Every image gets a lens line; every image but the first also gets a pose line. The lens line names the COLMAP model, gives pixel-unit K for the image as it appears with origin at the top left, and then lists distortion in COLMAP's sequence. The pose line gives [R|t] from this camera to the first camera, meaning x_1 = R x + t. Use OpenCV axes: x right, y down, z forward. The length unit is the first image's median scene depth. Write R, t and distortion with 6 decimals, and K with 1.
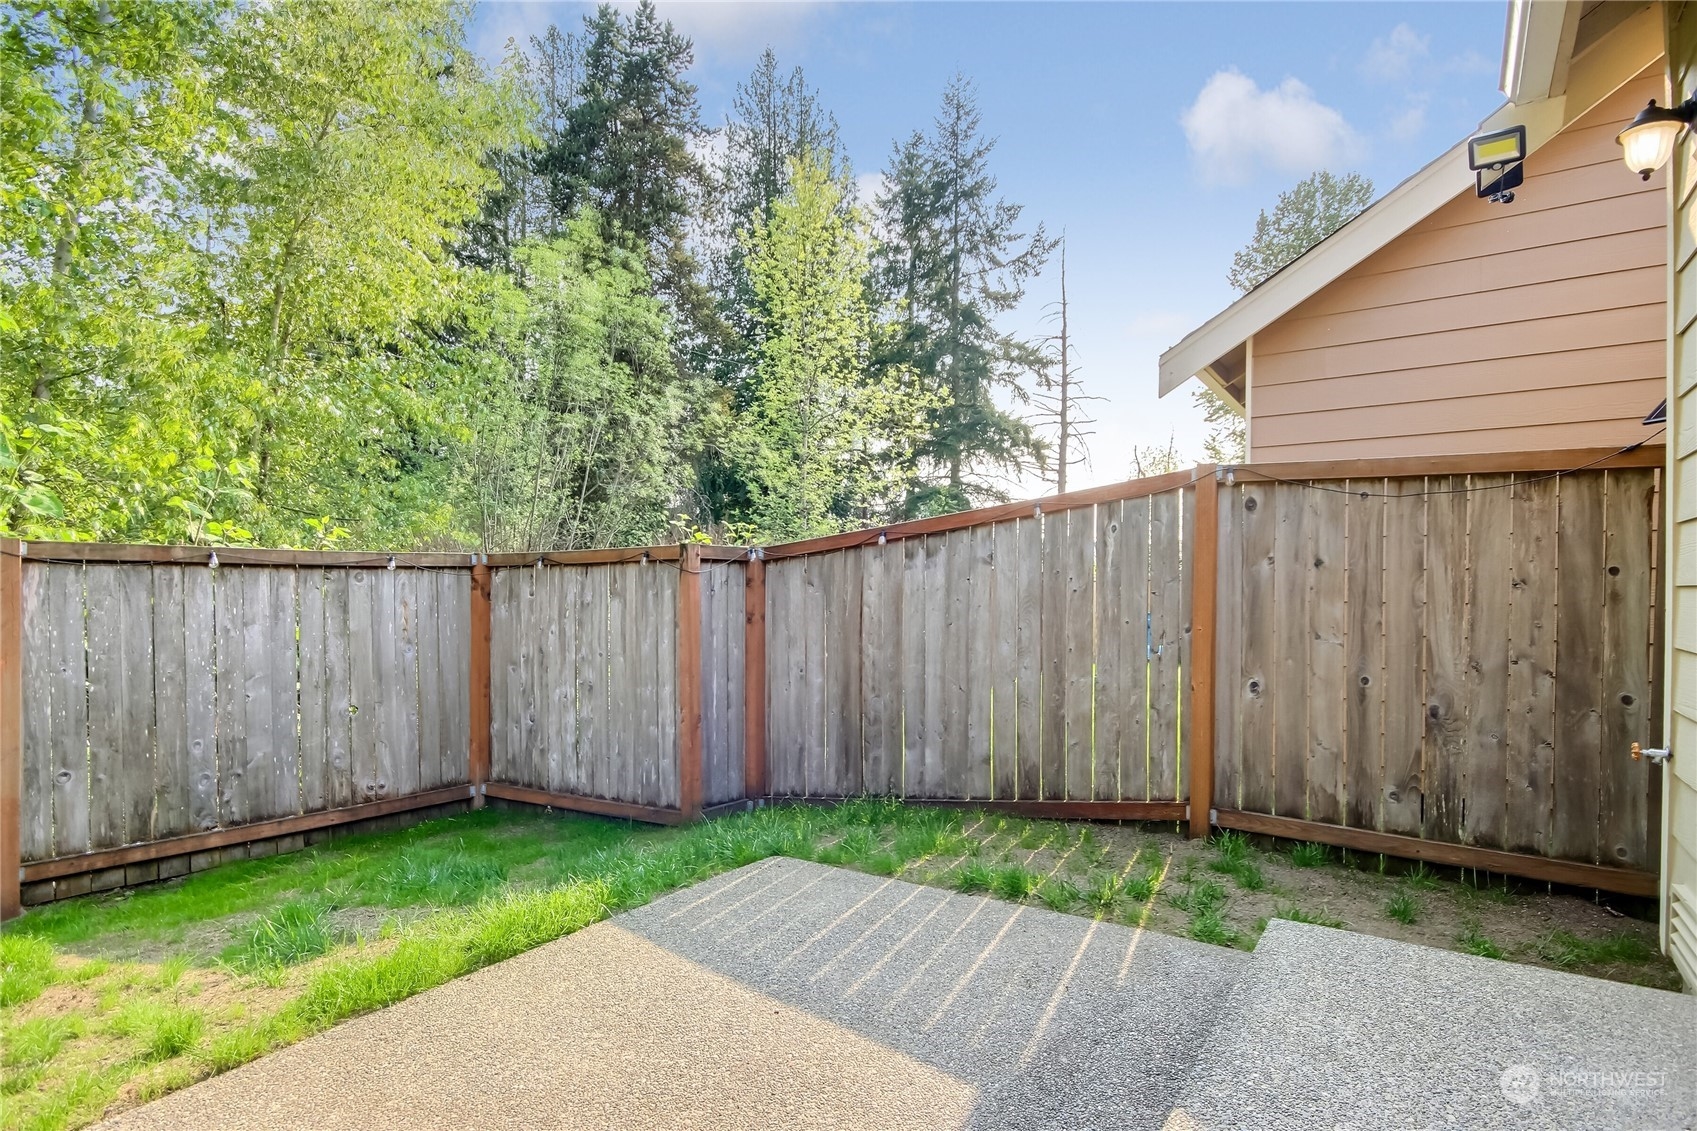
lens RADIAL K [[888.8, 0, 856.5], [0, 888.8, 586.3], [0, 0, 1]] dist [0.003546, 0.001093]
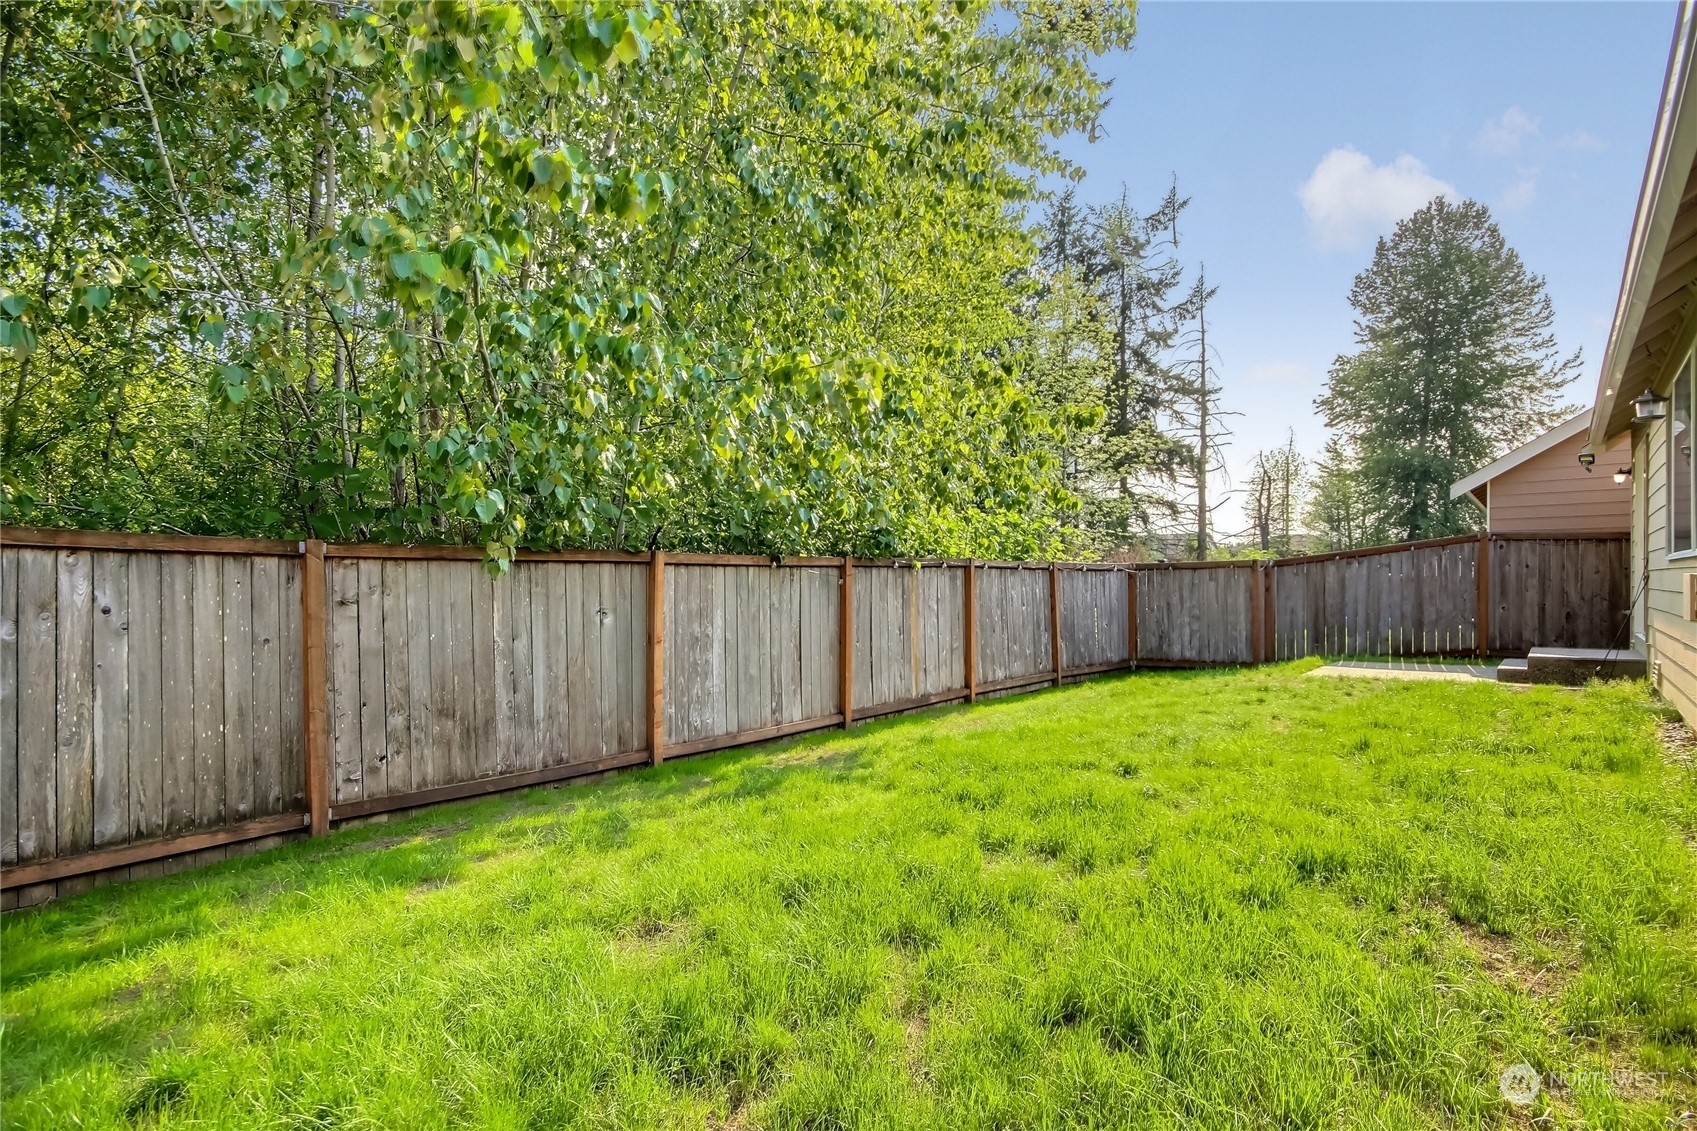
lens RADIAL K [[863.3, 0, 857.0], [0, 863.3, 581.1], [0, 0, 1]] dist [0.004738, 0.000544]
pose [[0.995200, -0.009398, -0.097411, -0.105876], [0.009411, 0.999956, -0.000327, 0.000352], [0.097410, -0.000591, 0.995244, -0.156015]]
